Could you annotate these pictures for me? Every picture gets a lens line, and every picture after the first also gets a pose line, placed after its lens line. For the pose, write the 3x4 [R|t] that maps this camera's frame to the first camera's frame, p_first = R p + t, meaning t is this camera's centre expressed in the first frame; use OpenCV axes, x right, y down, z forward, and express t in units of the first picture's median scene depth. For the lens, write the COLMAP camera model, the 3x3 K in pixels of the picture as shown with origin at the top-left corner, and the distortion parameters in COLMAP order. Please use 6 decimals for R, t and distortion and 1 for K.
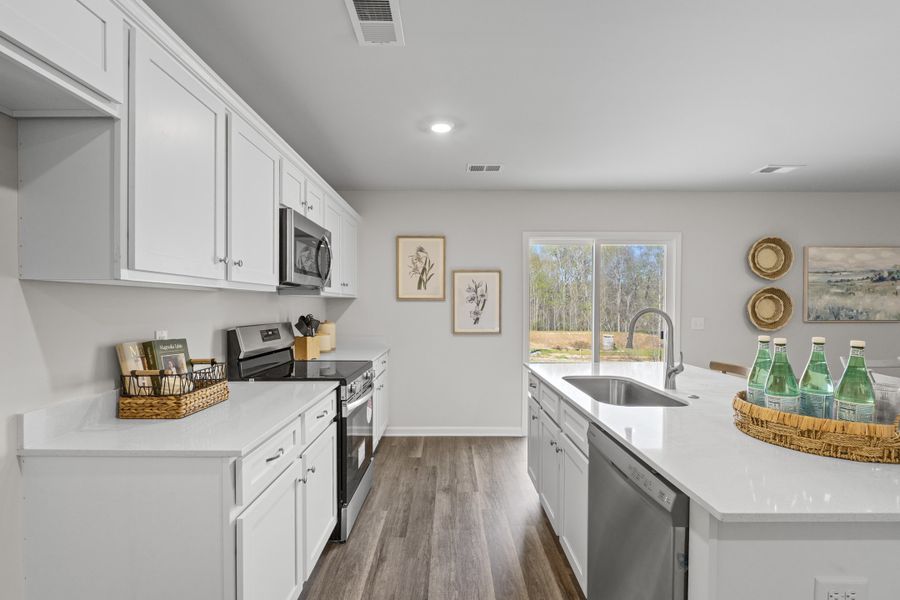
lens RADIAL K [[411.8, 0, 444.8], [0, 411.8, 297.7], [0, 0, 1]] dist [-0.010348, -0.000271]
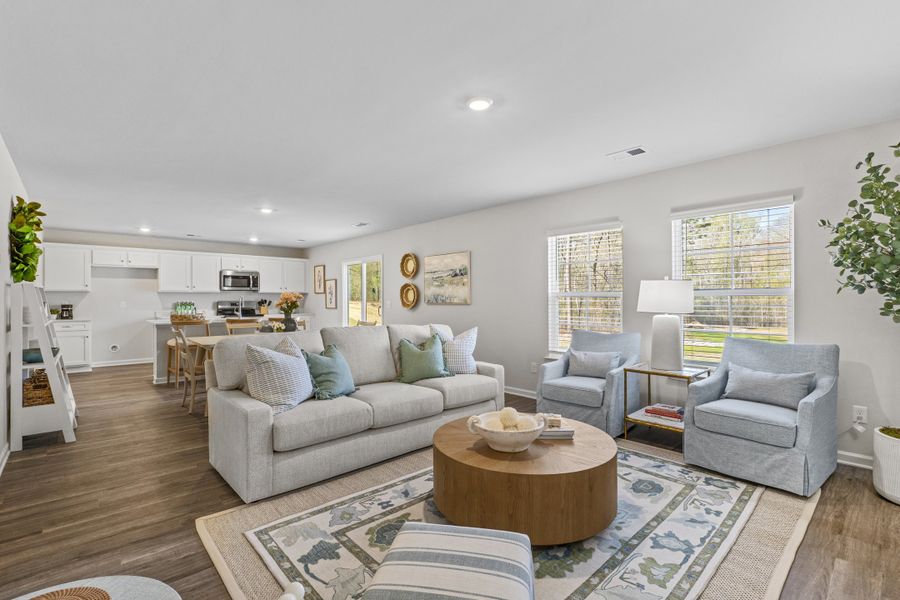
lens RADIAL K [[411.8, 0, 444.8], [0, 411.8, 297.7], [0, 0, 1]] dist [-0.010348, -0.000271]
pose [[0.680125, -0.006753, -0.733065, 2.131193], [0.017980, 0.999810, 0.007472, 0.024446], [0.732876, -0.018263, 0.680117, -0.041313]]
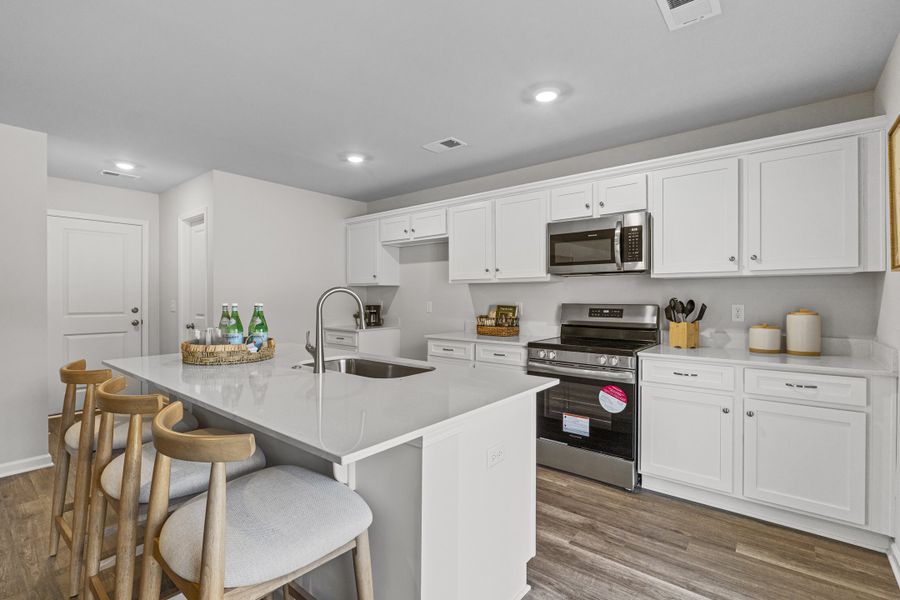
lens RADIAL K [[411.8, 0, 444.8], [0, 411.8, 297.7], [0, 0, 1]] dist [-0.010348, -0.000271]
pose [[-0.631374, -0.000998, -0.775478, 0.550692], [0.013532, 0.999833, -0.012304, 0.033966], [0.775361, -0.018262, -0.631255, 0.915993]]
